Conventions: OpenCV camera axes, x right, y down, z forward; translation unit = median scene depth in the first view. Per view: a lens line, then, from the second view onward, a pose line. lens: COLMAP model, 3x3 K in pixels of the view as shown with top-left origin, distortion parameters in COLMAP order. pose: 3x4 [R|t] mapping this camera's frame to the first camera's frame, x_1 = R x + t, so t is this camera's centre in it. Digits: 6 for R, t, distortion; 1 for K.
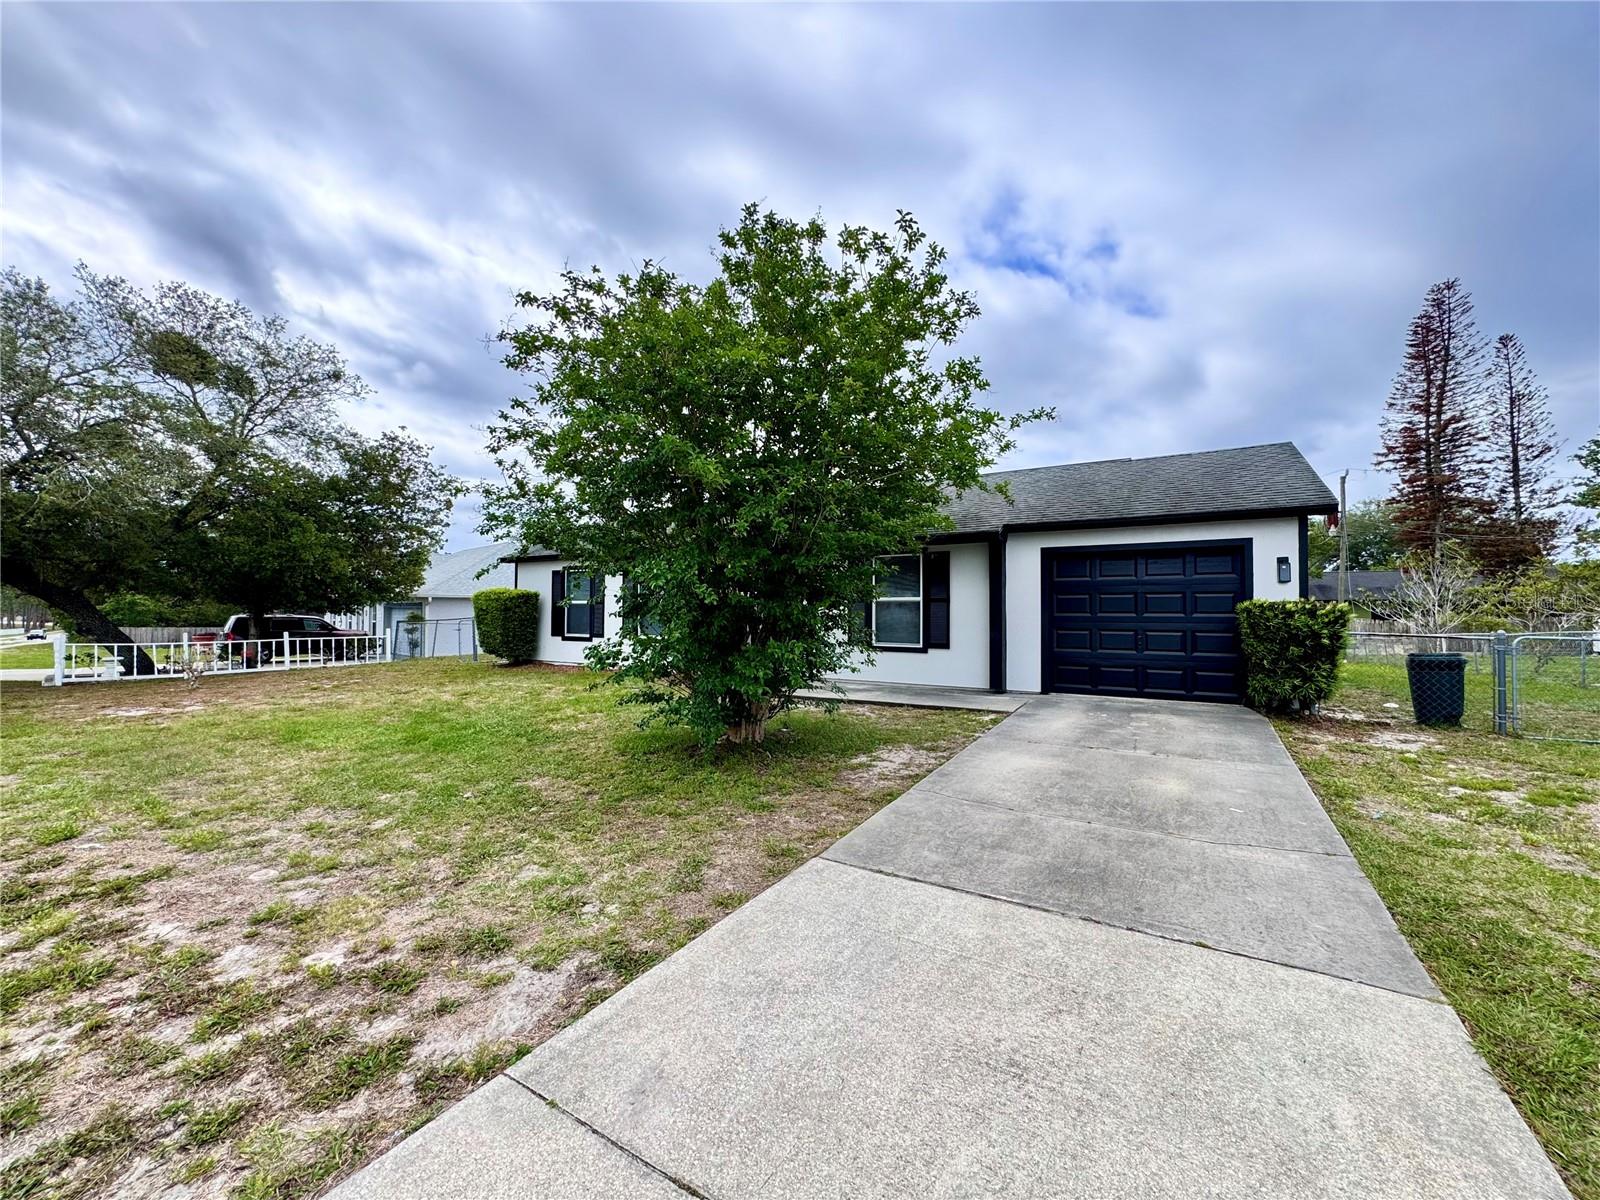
lens RADIAL K [[637.1, 0, 797.6], [0, 637.1, 598.3], [0, 0, 1]] dist [-0.005116, 0.001061]
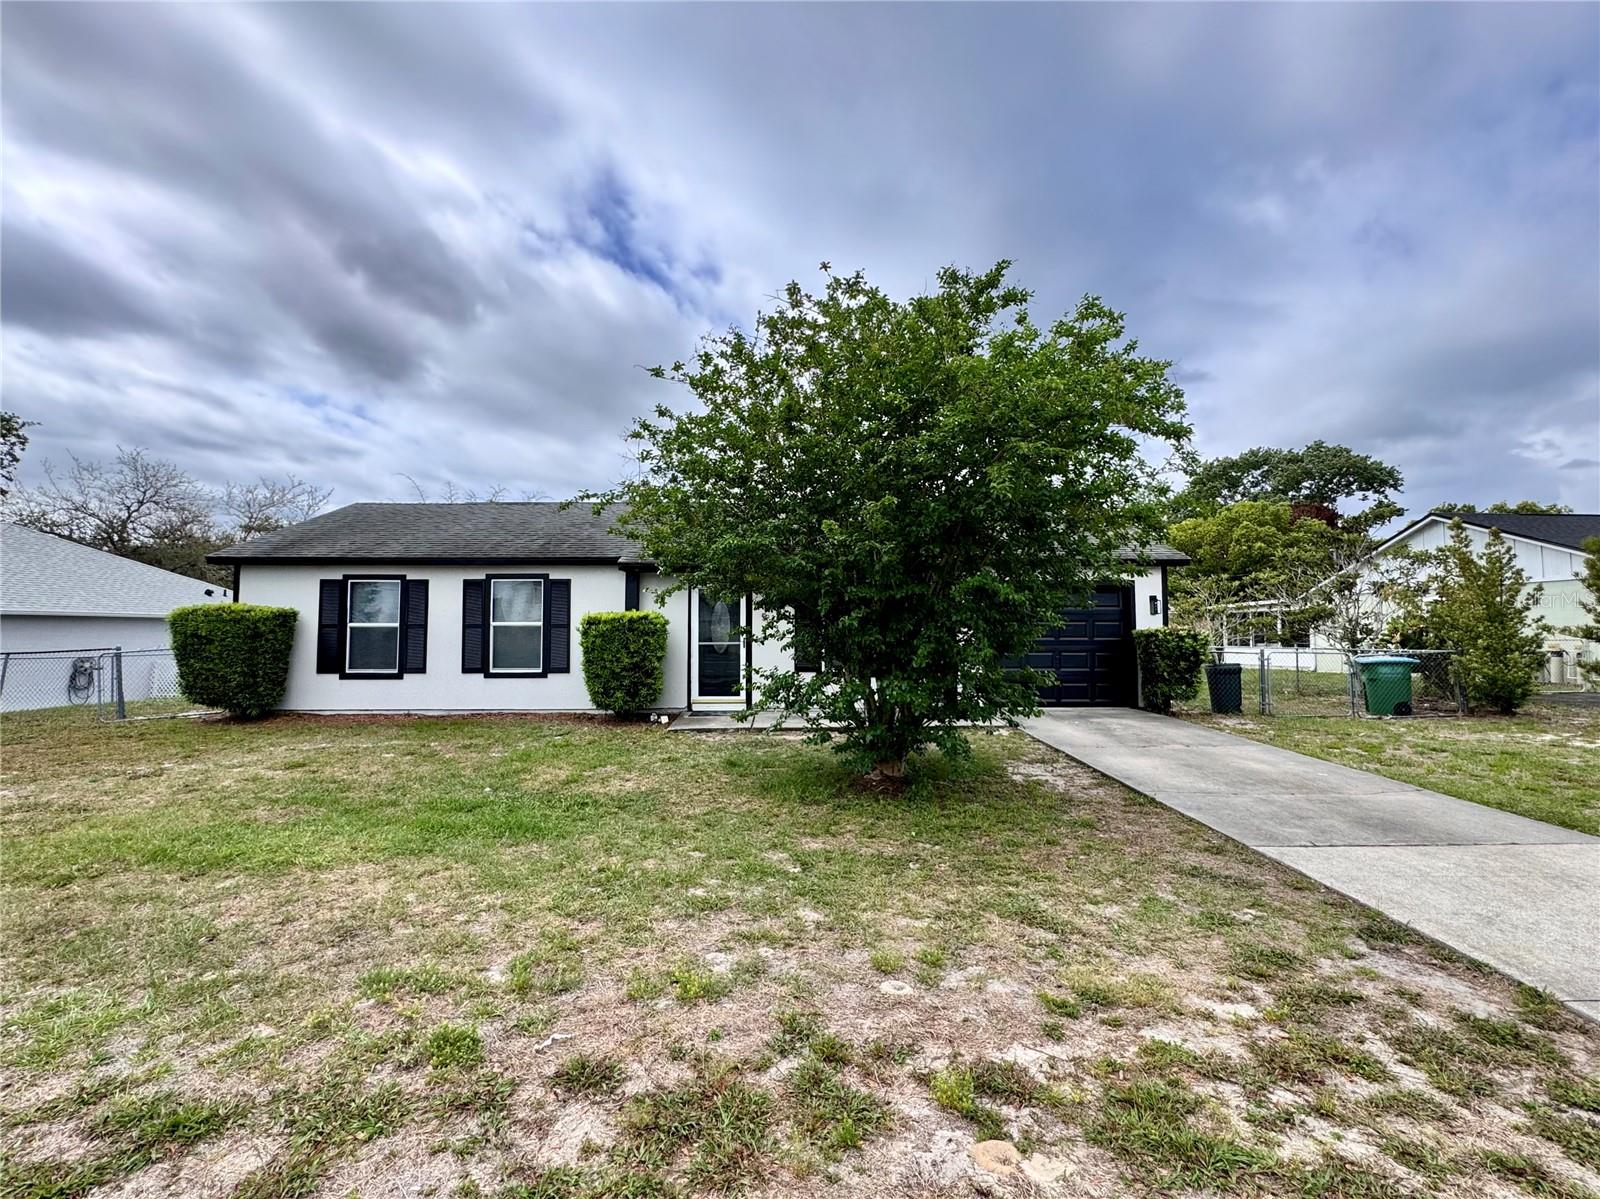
lens RADIAL K [[690.9, 0, 801.1], [0, 690.9, 598.8], [0, 0, 1]] dist [-0.001265, 0.001780]
pose [[0.847156, 0.022478, 0.530868, -1.427292], [-0.008767, 0.999560, -0.028332, -0.021992], [-0.531271, 0.019347, 0.846981, 0.331679]]
